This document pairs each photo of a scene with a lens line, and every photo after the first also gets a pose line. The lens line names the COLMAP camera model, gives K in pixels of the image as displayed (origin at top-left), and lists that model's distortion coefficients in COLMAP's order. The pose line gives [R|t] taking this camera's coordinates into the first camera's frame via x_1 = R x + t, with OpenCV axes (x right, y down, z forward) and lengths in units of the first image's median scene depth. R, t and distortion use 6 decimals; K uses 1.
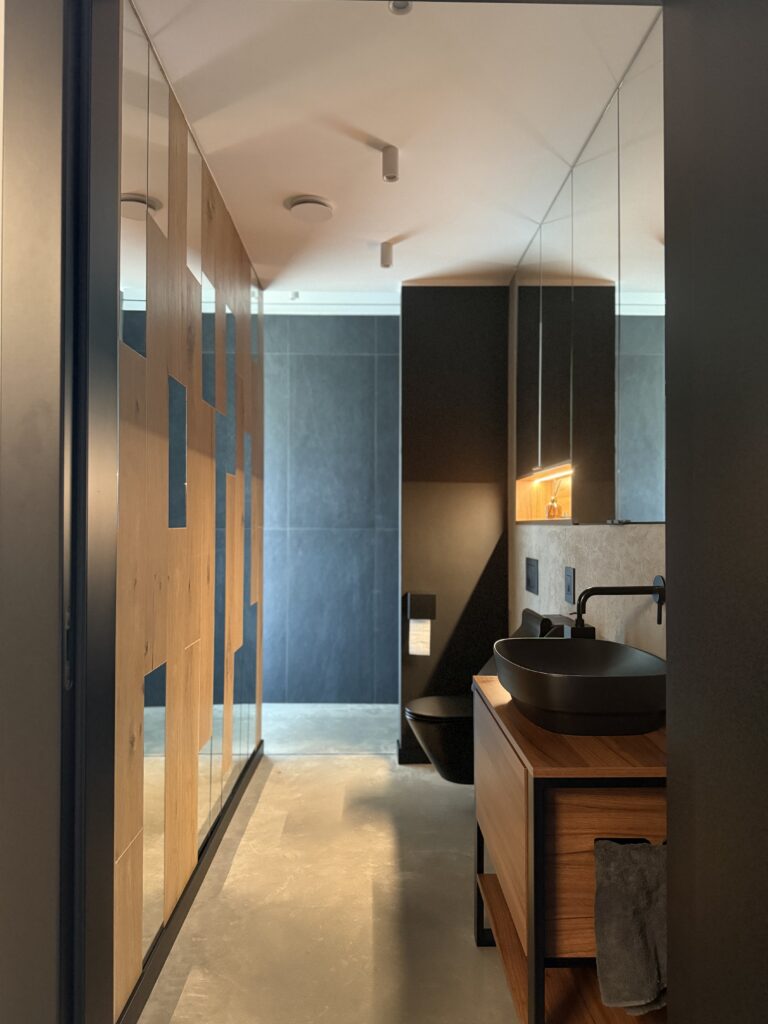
lens RADIAL K [[722.8, 0, 384.0], [0, 722.8, 512.0], [0, 0, 1]] dist [0.114280, -0.155578]
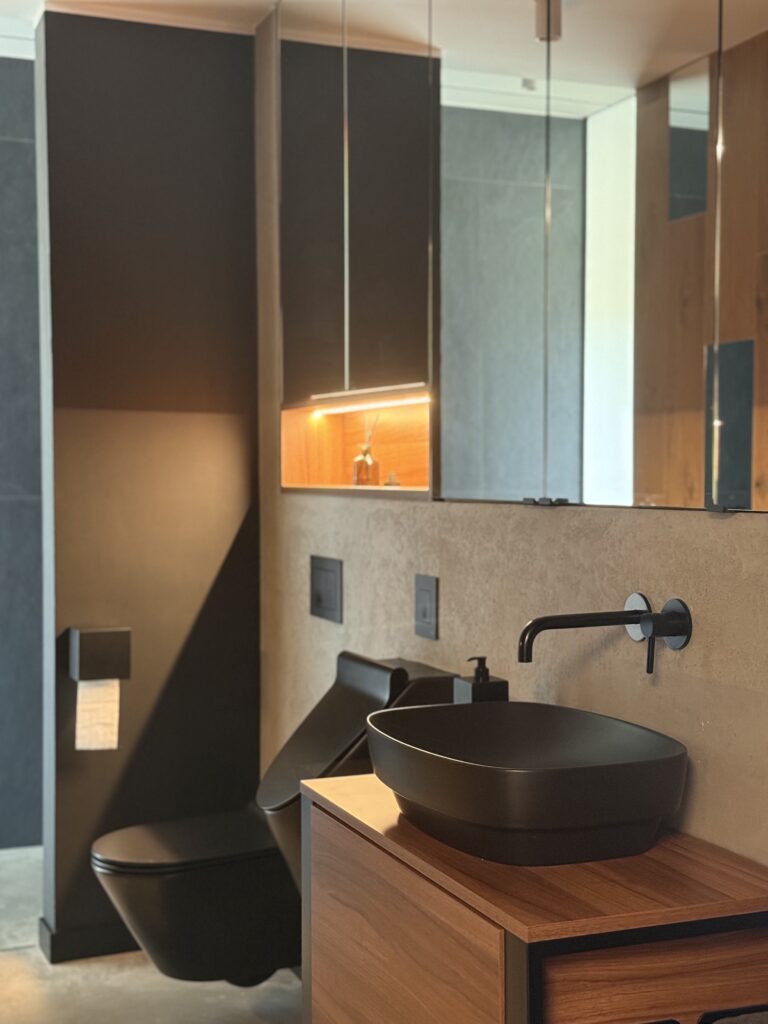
lens RADIAL K [[1430.0, 0, 382.8], [0, 1430.0, 519.8], [0, 0, 1]] dist [0.142856, -0.028347]
pose [[0.937385, -0.018134, 0.347824, -0.133748], [0.000559, 0.998721, 0.050563, -0.019444], [-0.348296, -0.047202, 0.936196, -0.024038]]
